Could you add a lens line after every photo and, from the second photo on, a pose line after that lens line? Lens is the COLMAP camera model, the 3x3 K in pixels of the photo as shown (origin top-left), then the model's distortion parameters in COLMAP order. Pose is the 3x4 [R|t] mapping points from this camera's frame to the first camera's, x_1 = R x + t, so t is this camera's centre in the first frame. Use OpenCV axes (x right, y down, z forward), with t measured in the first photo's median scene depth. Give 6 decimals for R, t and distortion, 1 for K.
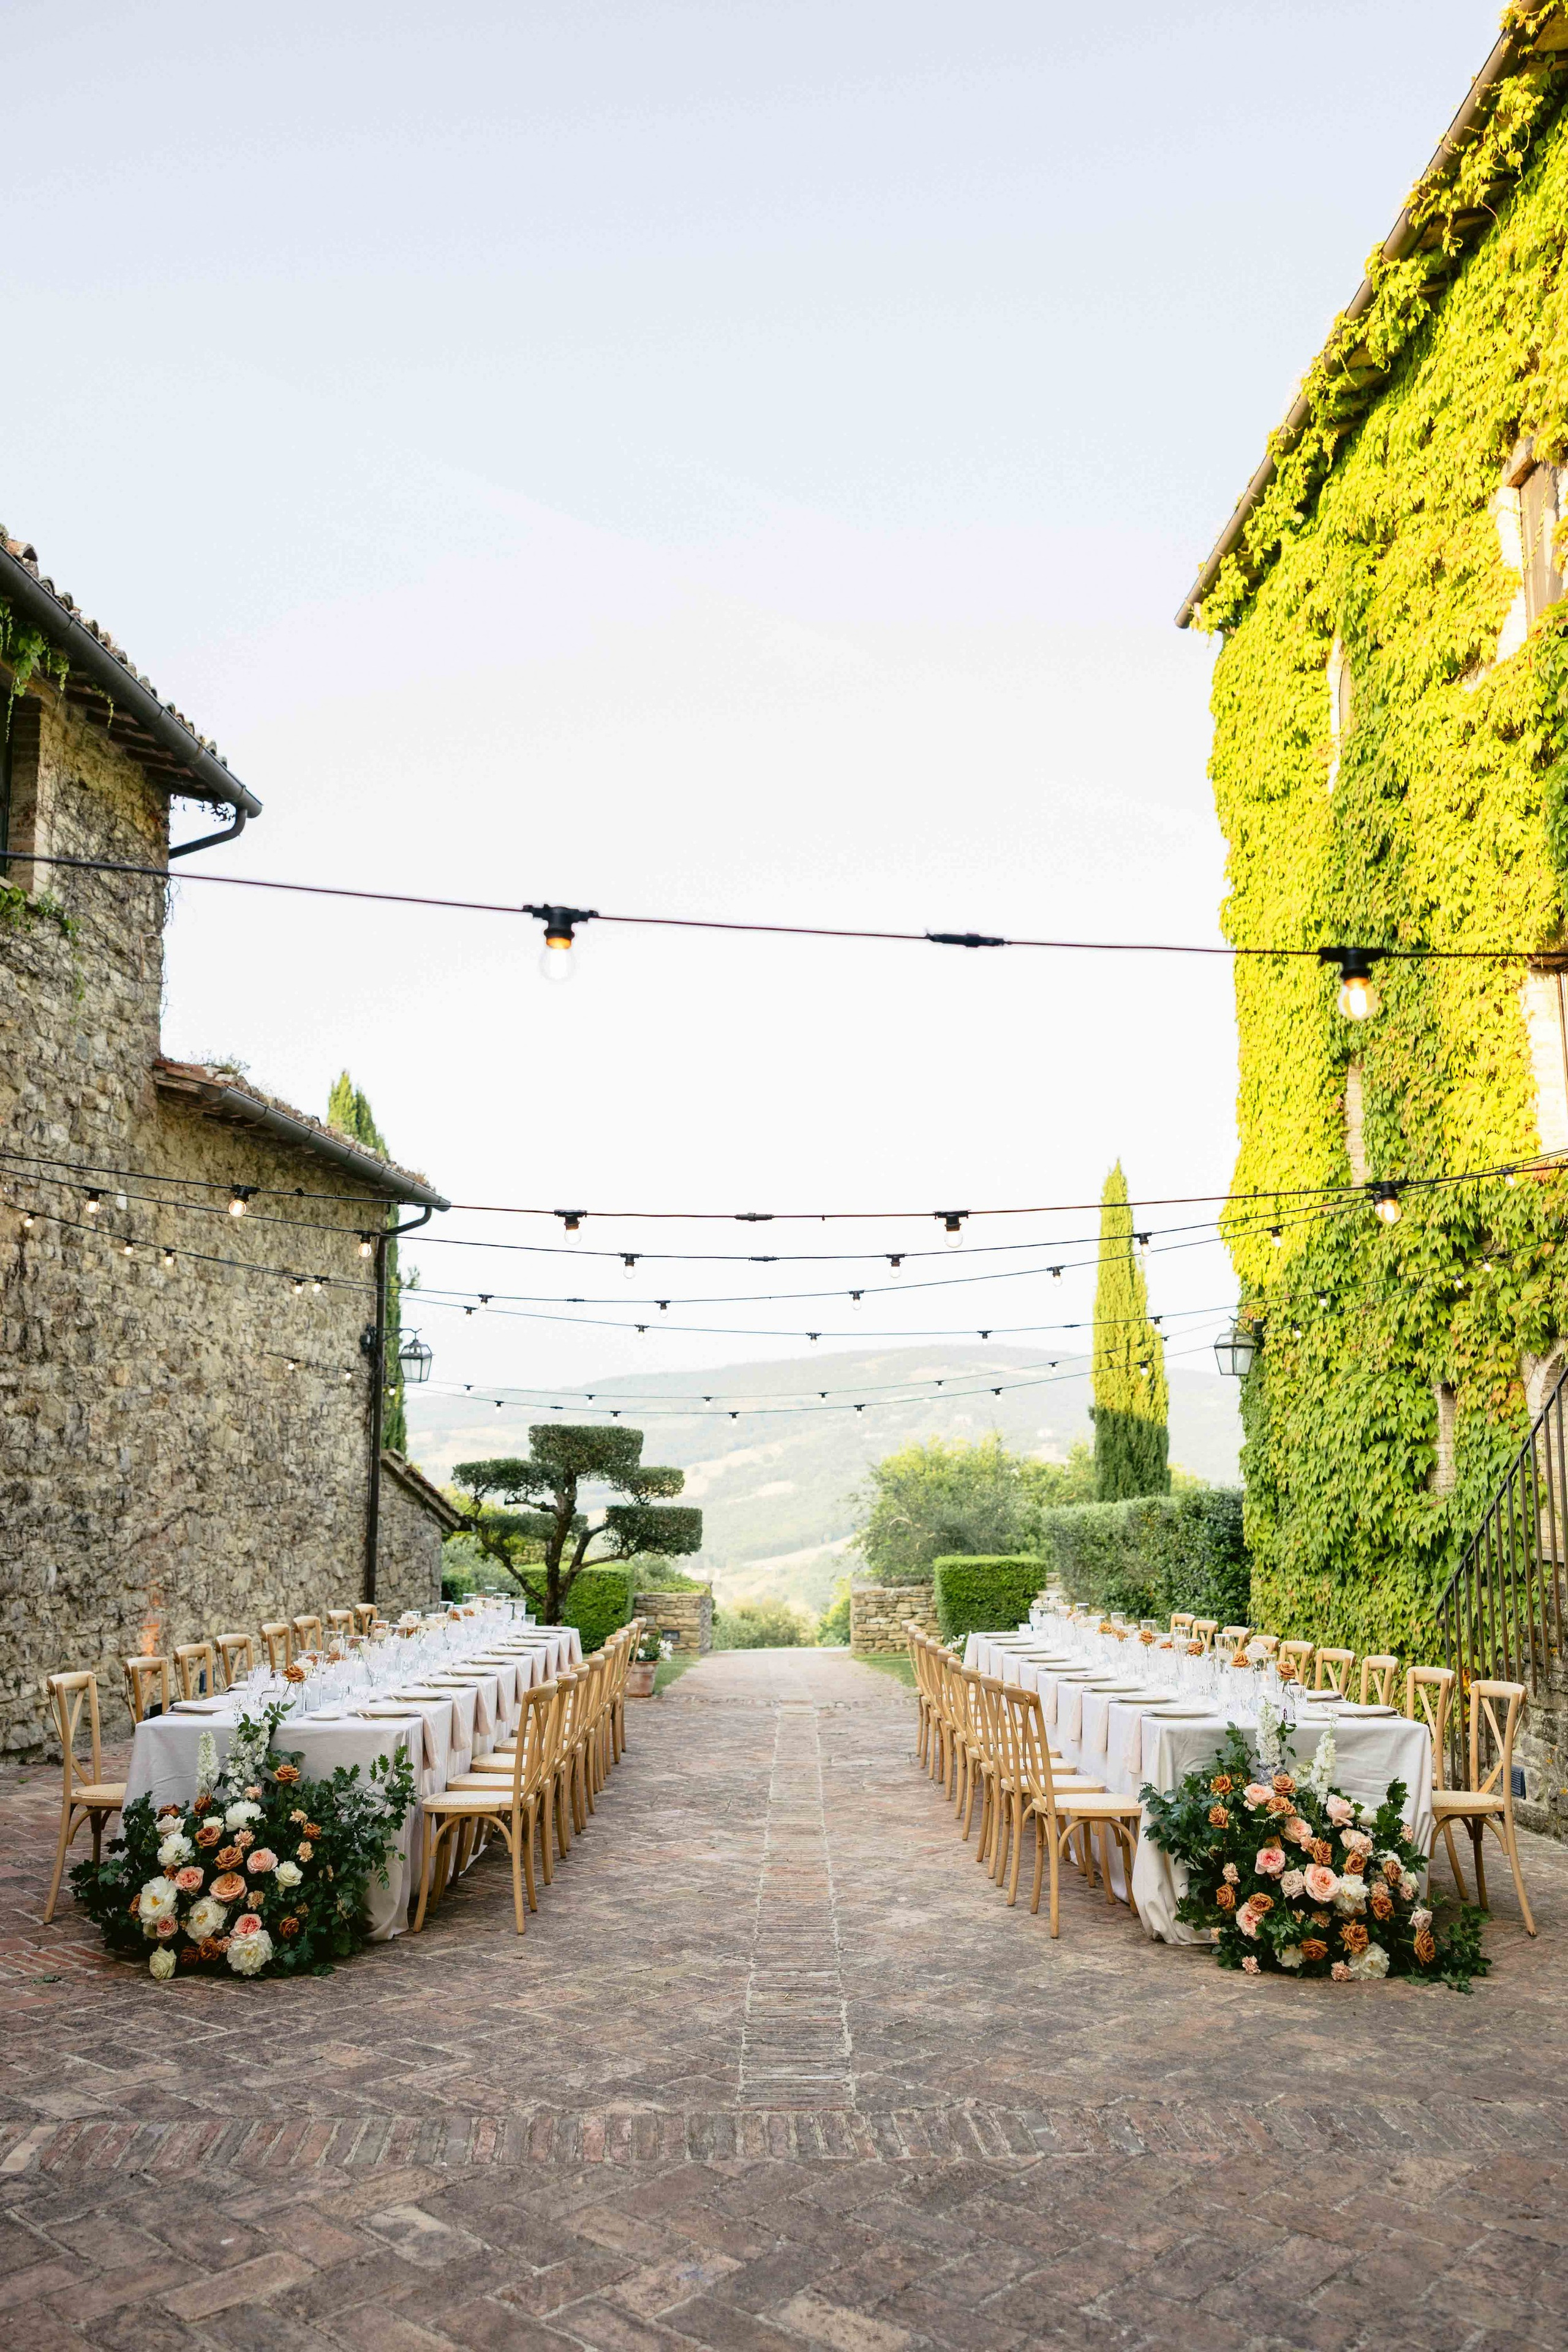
lens RADIAL K [[1815.5, 0, 759.9], [0, 1815.5, 1188.5], [0, 0, 1]] dist [0.003522, 0.003898]
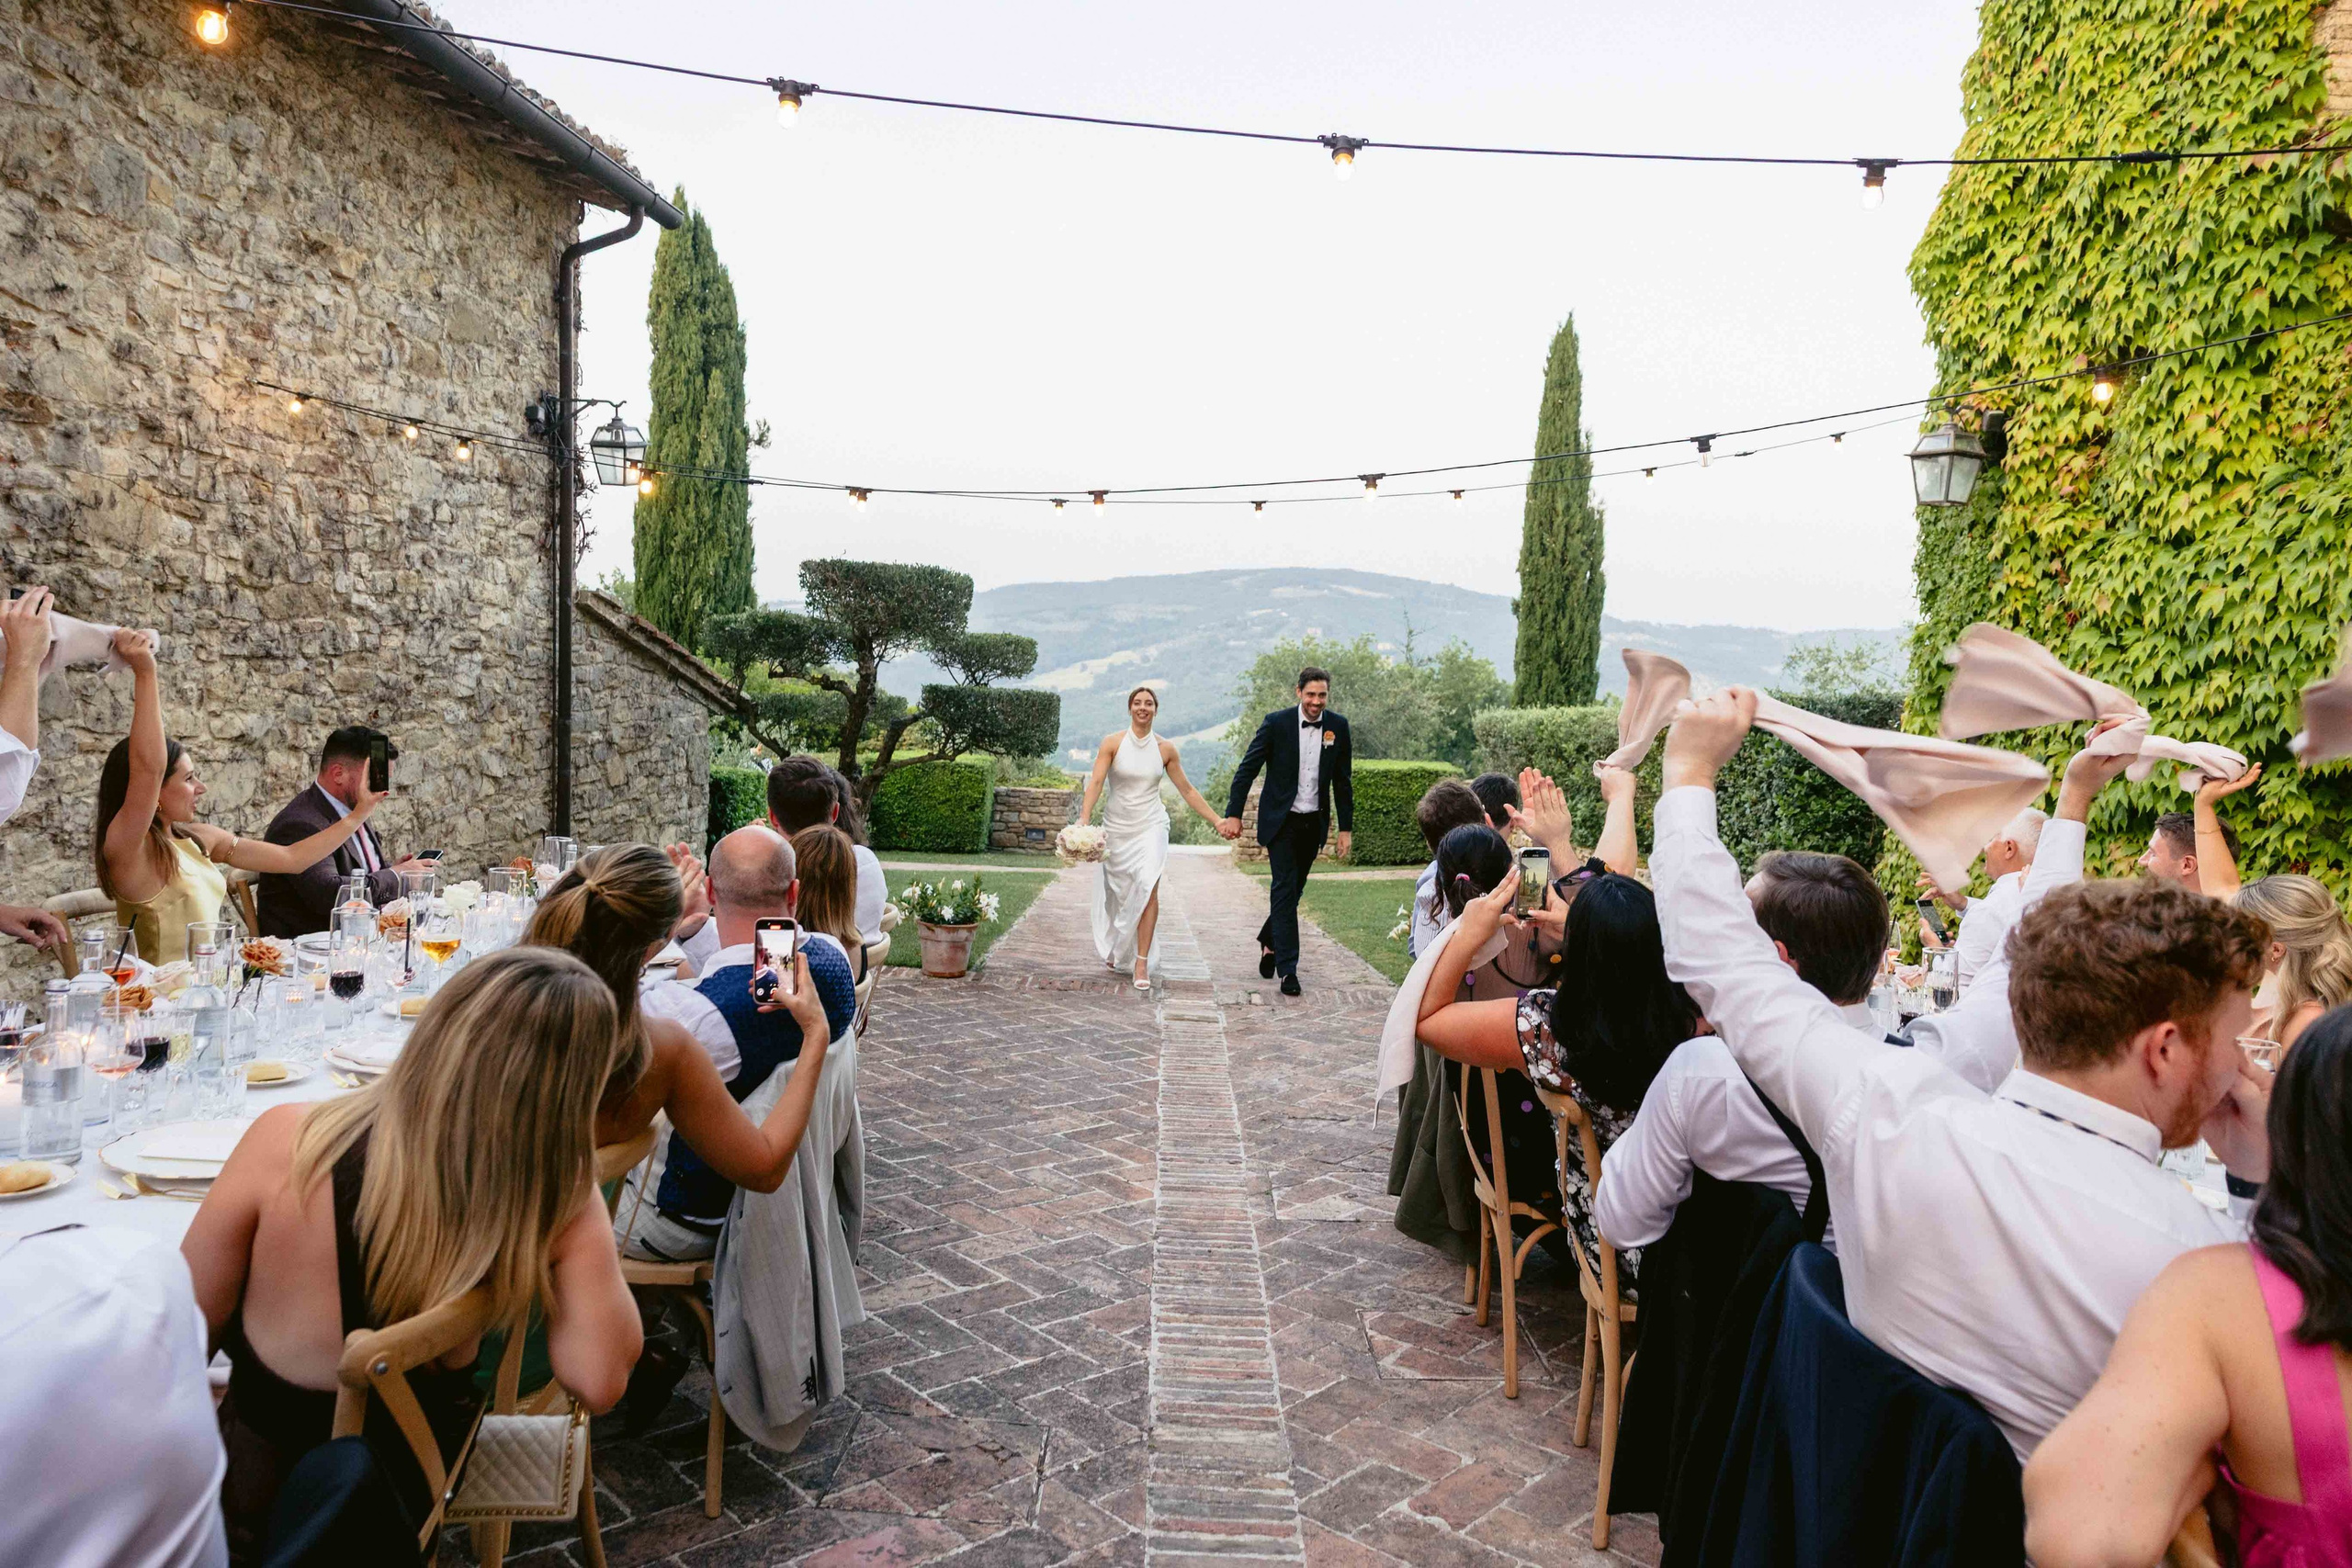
lens RADIAL K [[1621.7, 0, 1168.4], [0, 1621.7, 782.5], [0, 0, 1]] dist [0.004791, -0.003654]
pose [[0.999168, 0.035049, 0.020849, -0.002170], [-0.038806, 0.974311, 0.221837, 0.092281], [-0.012538, -0.222462, 0.974861, 0.510065]]
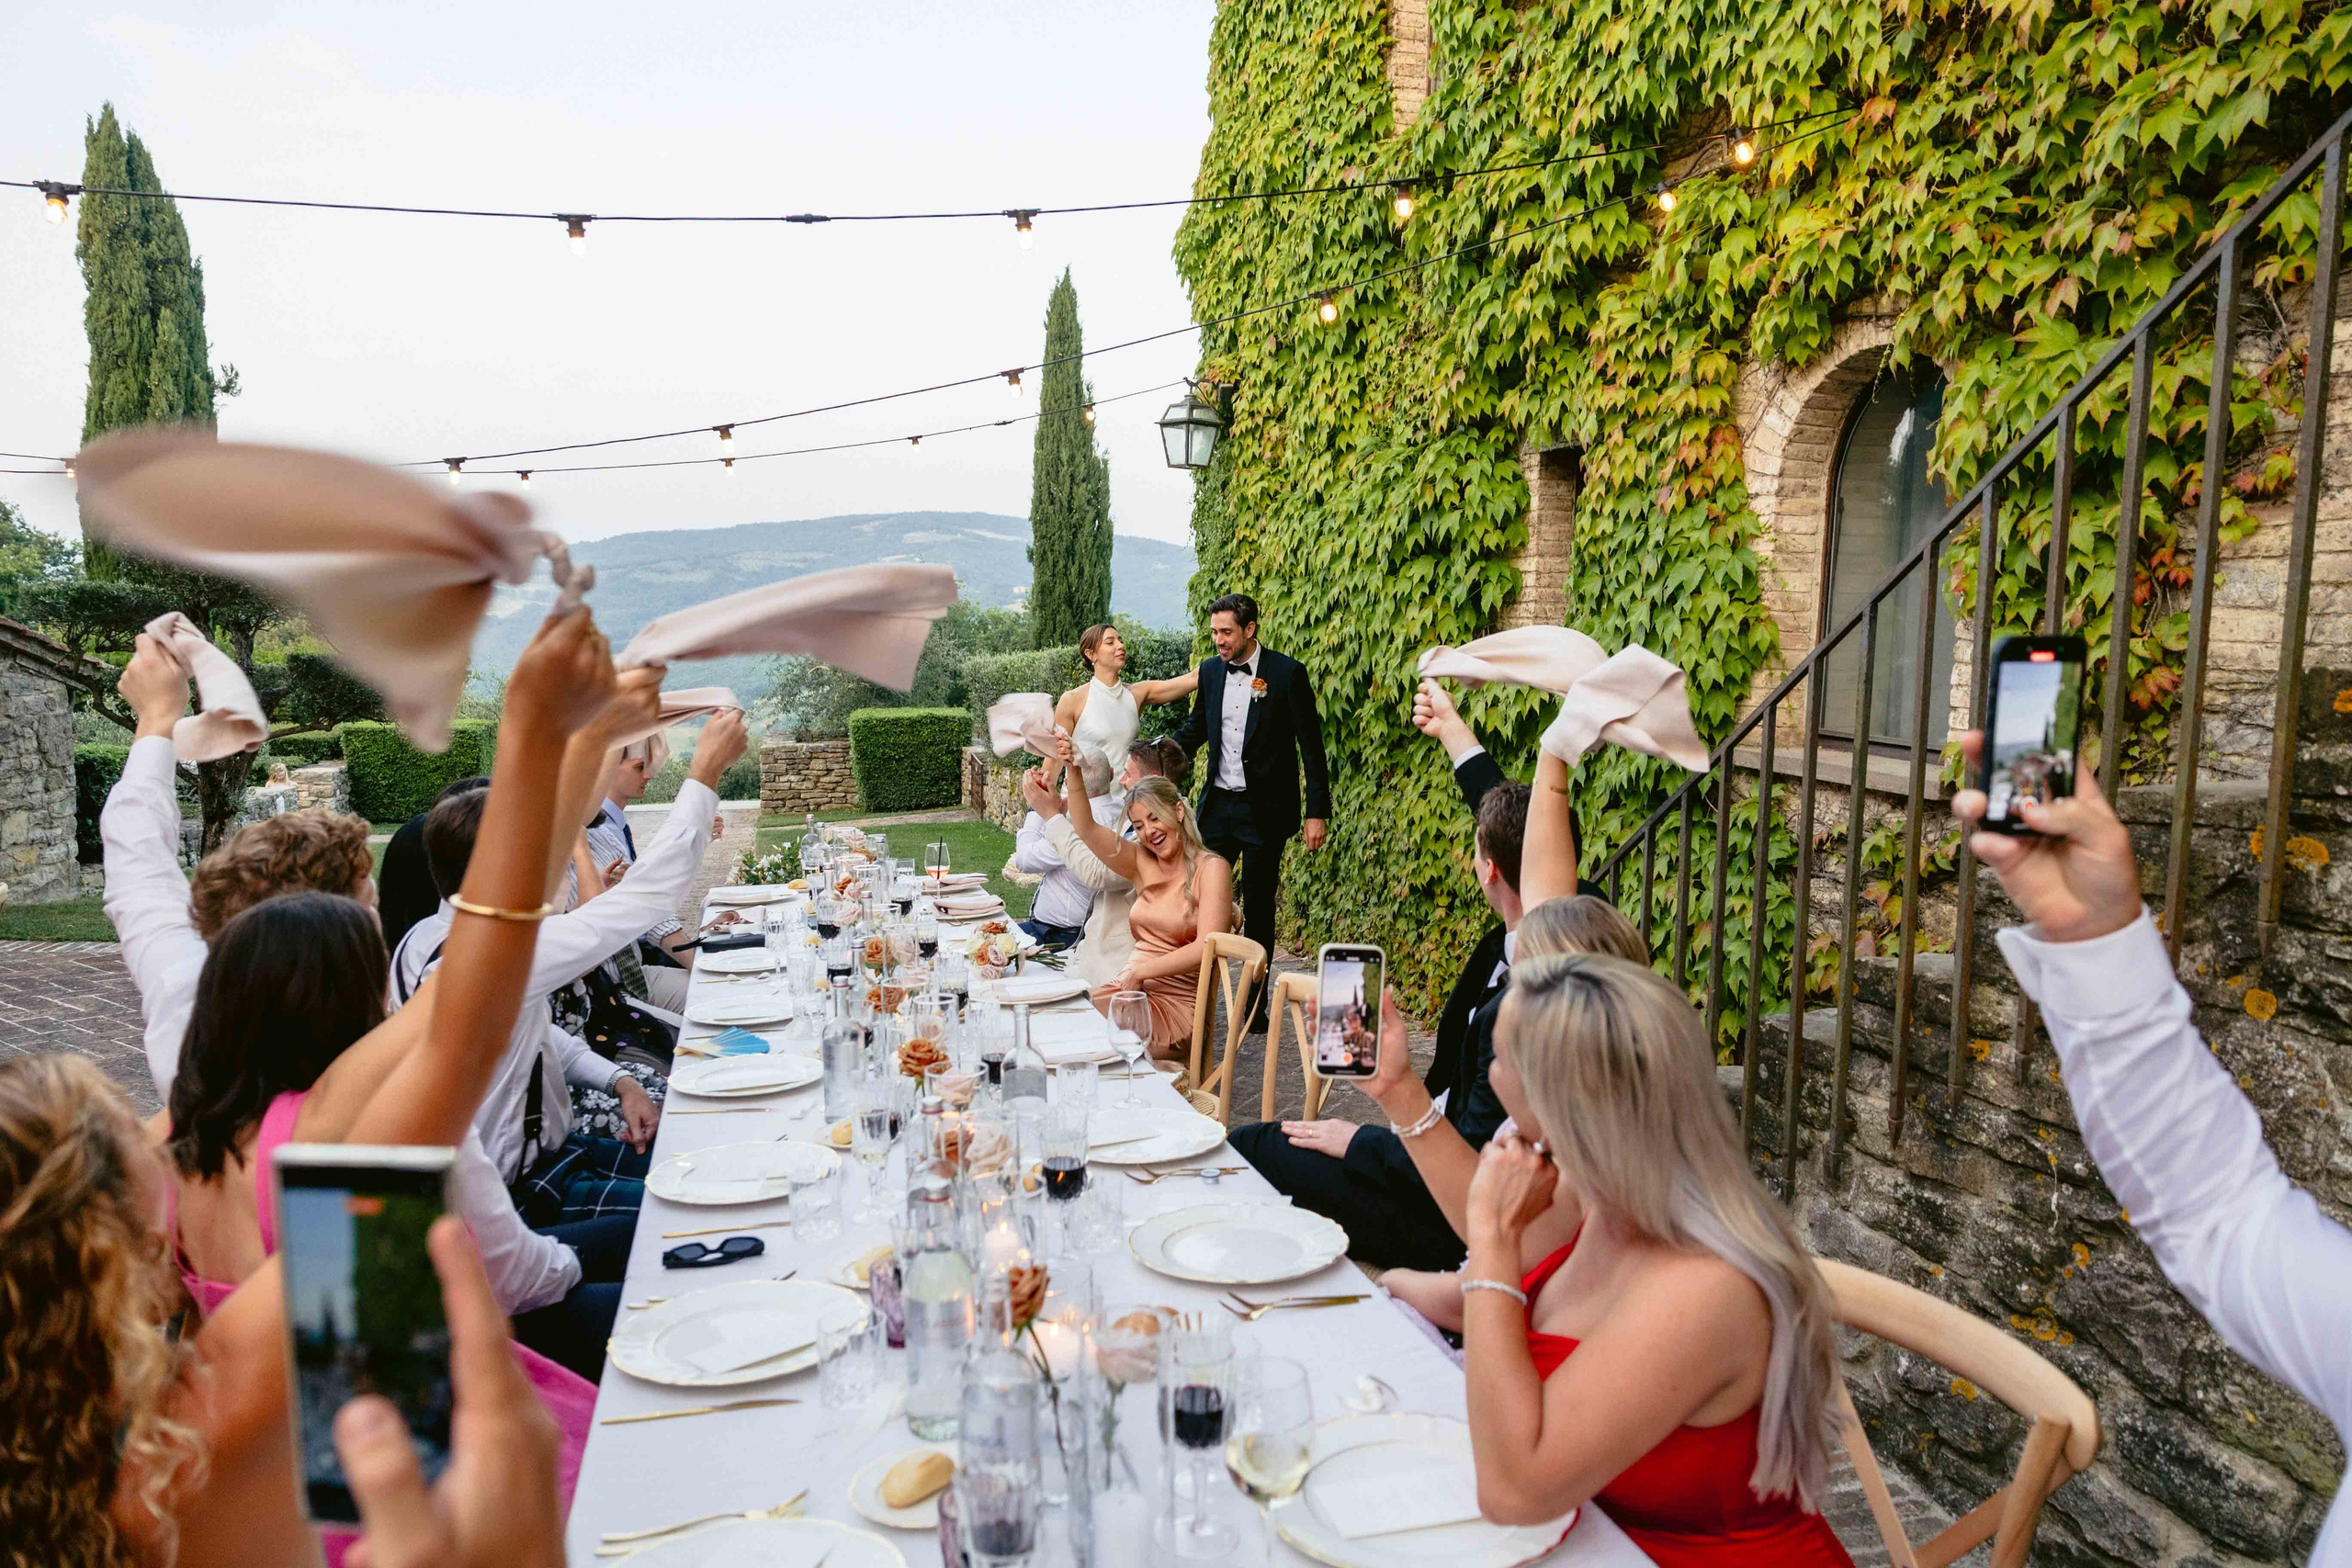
lens RADIAL K [[1621.7, 0, 1168.4], [0, 1621.7, 782.5], [0, 0, 1]] dist [0.004791, -0.003654]
pose [[0.969340, -0.015833, 0.245211, 0.115844], [-0.046118, 0.968466, 0.244840, 0.076395], [-0.241355, -0.248642, 0.938043, 0.451537]]
